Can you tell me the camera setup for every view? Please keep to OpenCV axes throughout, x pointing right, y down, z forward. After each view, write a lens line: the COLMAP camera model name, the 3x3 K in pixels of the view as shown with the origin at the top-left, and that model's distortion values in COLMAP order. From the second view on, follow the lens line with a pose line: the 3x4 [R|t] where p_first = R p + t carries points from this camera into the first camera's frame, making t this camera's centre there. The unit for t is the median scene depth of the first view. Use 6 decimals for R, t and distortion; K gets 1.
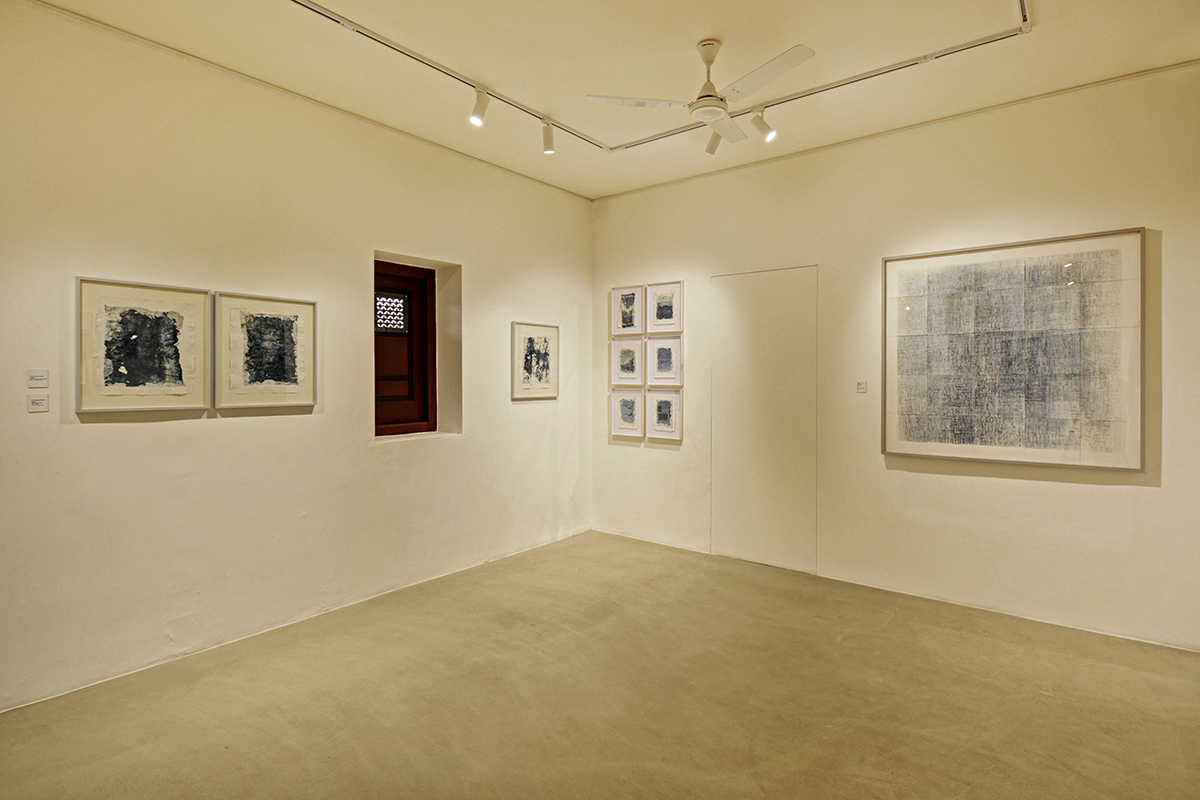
lens RADIAL K [[610.1, 0, 604.2], [0, 610.1, 383.0], [0, 0, 1]] dist [0.006097, 0.001190]
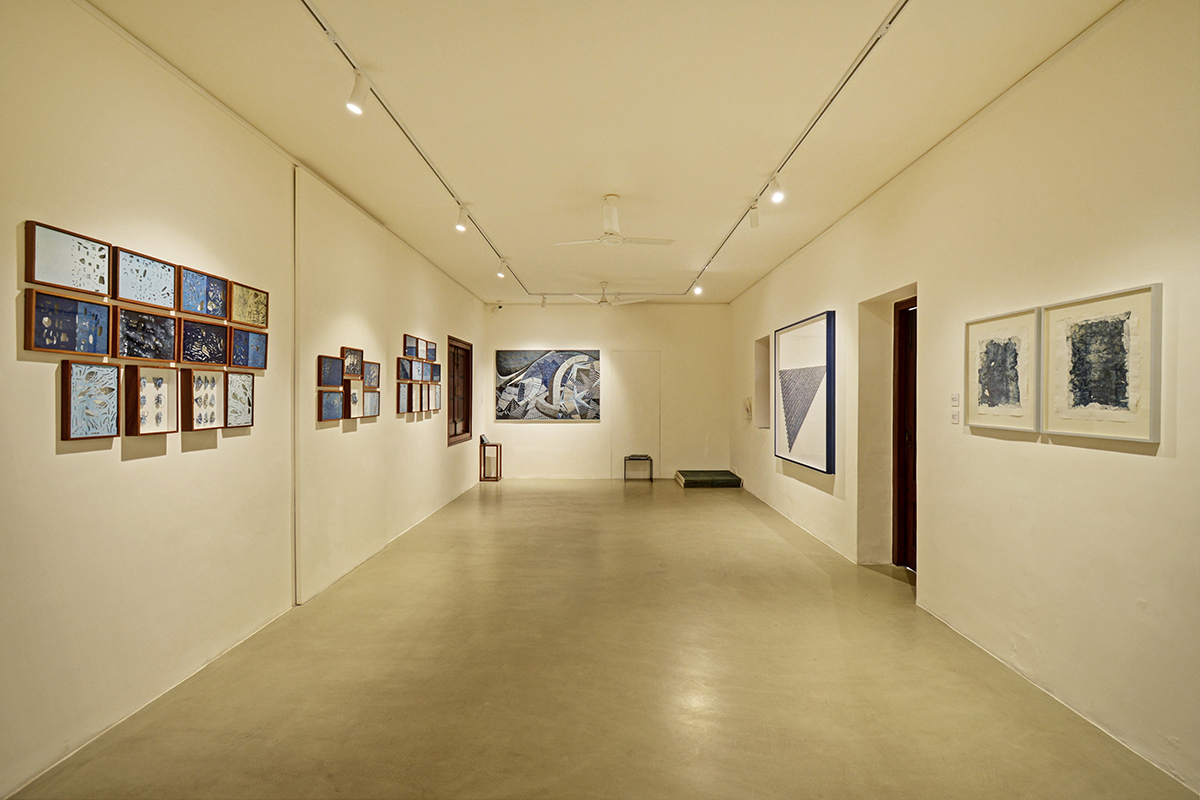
lens RADIAL K [[532.5, 0, 597.1], [0, 532.5, 398.9], [0, 0, 1]] dist [0.004703, -0.000238]
pose [[-0.801786, 0.003102, -0.597603, 0.355370], [-0.005041, 0.999916, 0.011954, -0.014545], [0.597590, 0.012598, -0.801703, 1.136194]]
